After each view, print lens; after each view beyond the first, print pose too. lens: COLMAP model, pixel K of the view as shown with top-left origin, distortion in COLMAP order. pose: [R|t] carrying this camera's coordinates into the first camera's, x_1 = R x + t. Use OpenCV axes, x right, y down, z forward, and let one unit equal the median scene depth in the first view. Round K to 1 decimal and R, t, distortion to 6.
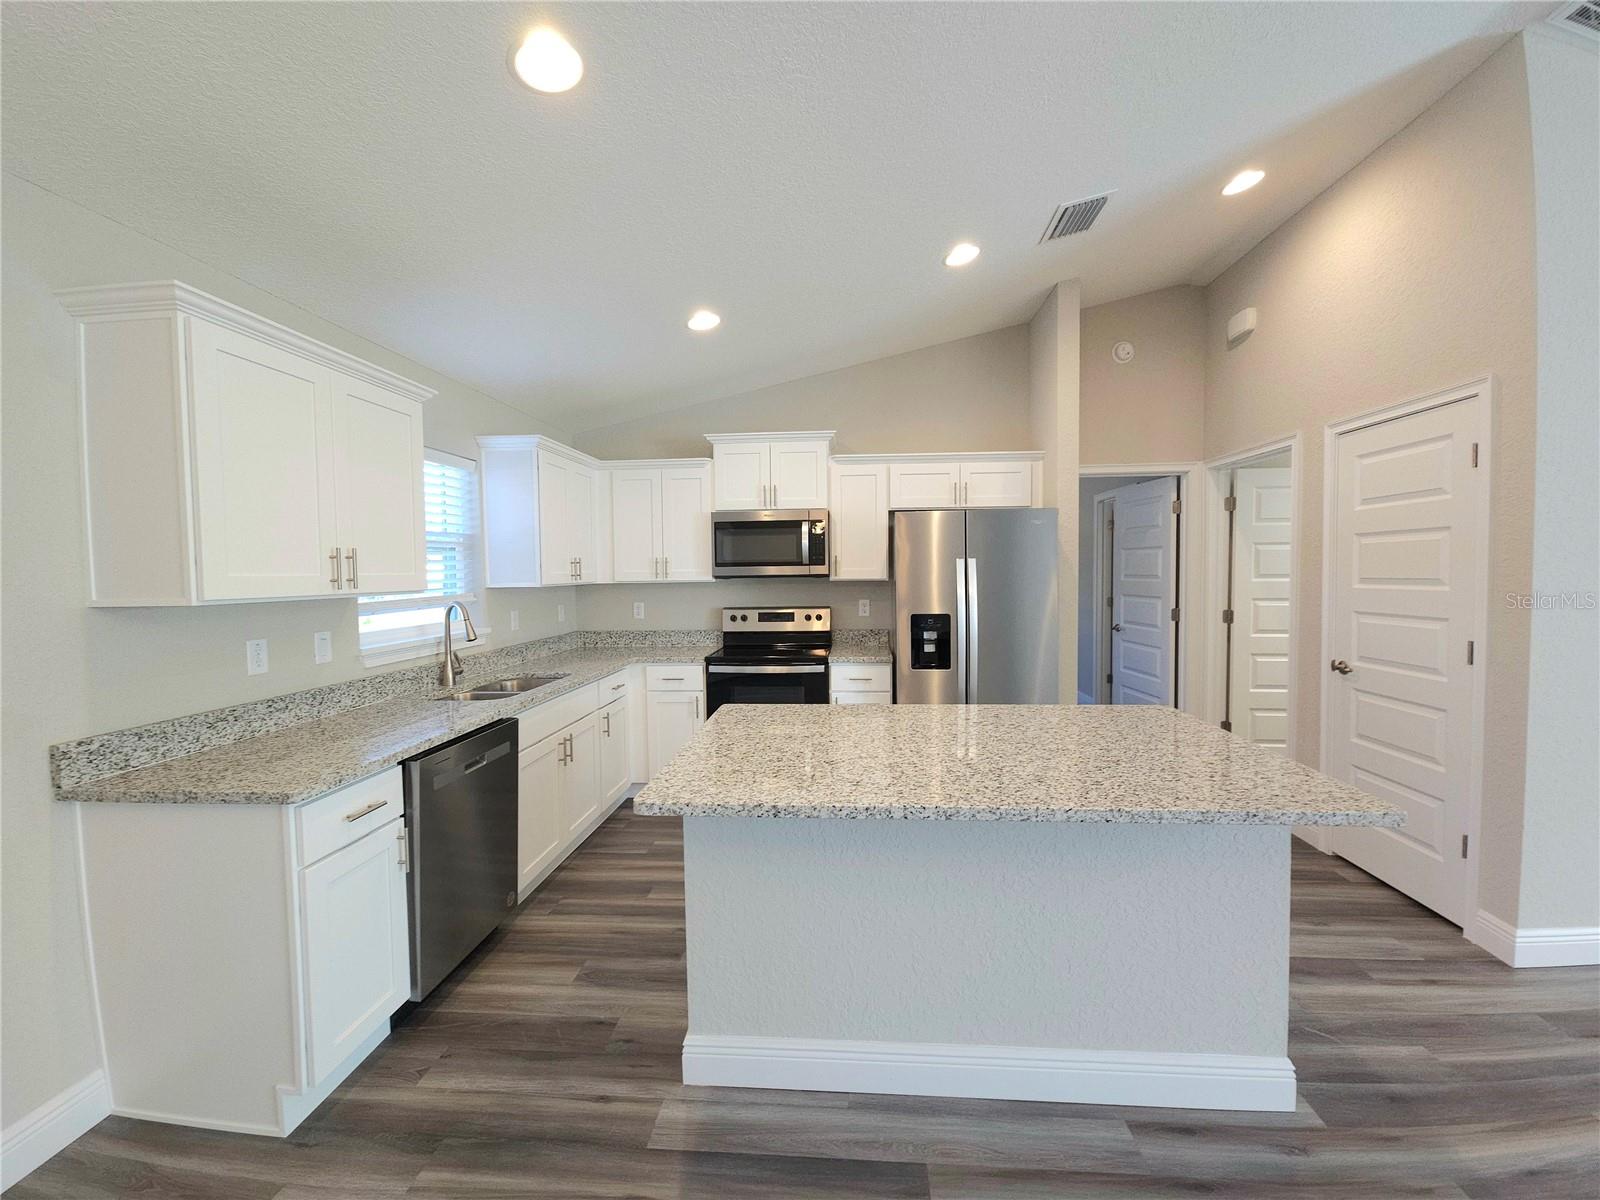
lens RADIAL K [[648.2, 0, 806.8], [0, 648.2, 594.8], [0, 0, 1]] dist [-0.000114, -0.000629]
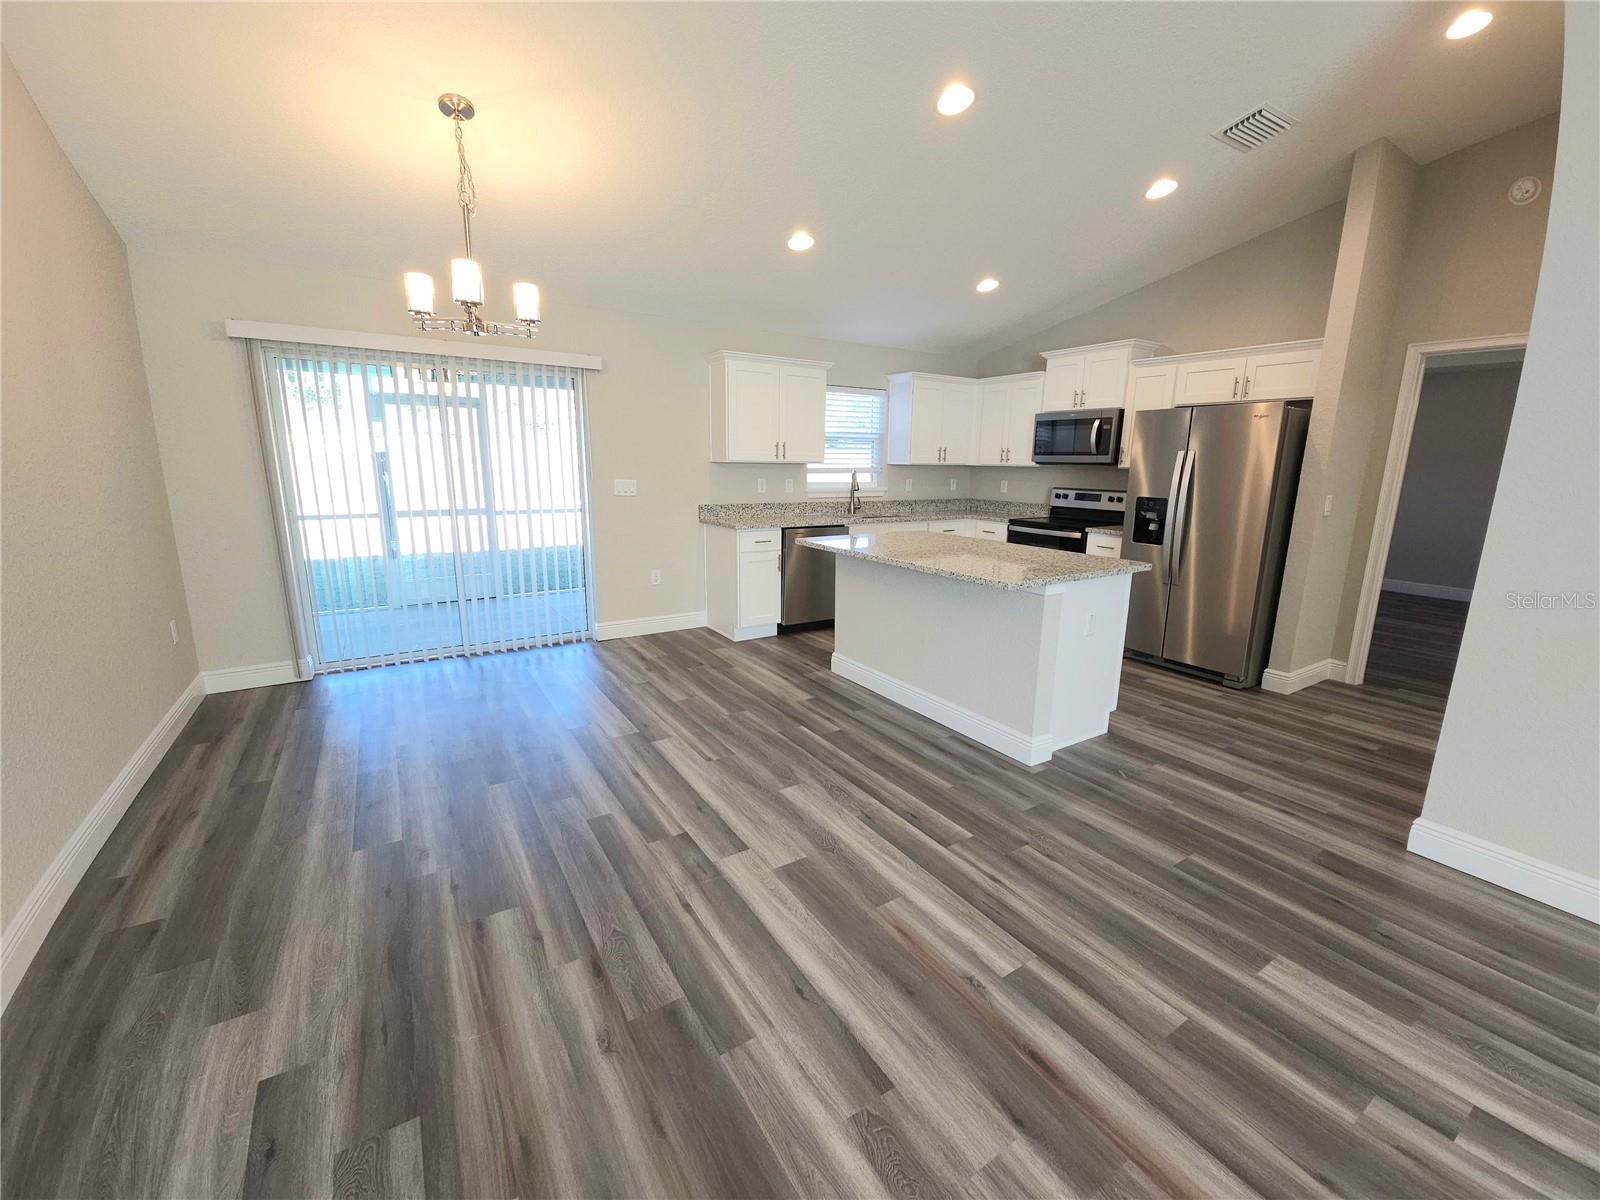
lens RADIAL K [[648.2, 0, 806.8], [0, 648.2, 594.8], [0, 0, 1]] dist [-0.000114, -0.000629]
pose [[0.600578, 0.184122, -0.778078, 0.699837], [-0.054182, 0.980260, 0.190144, 0.011681], [0.797728, -0.072039, 0.598699, -0.218093]]
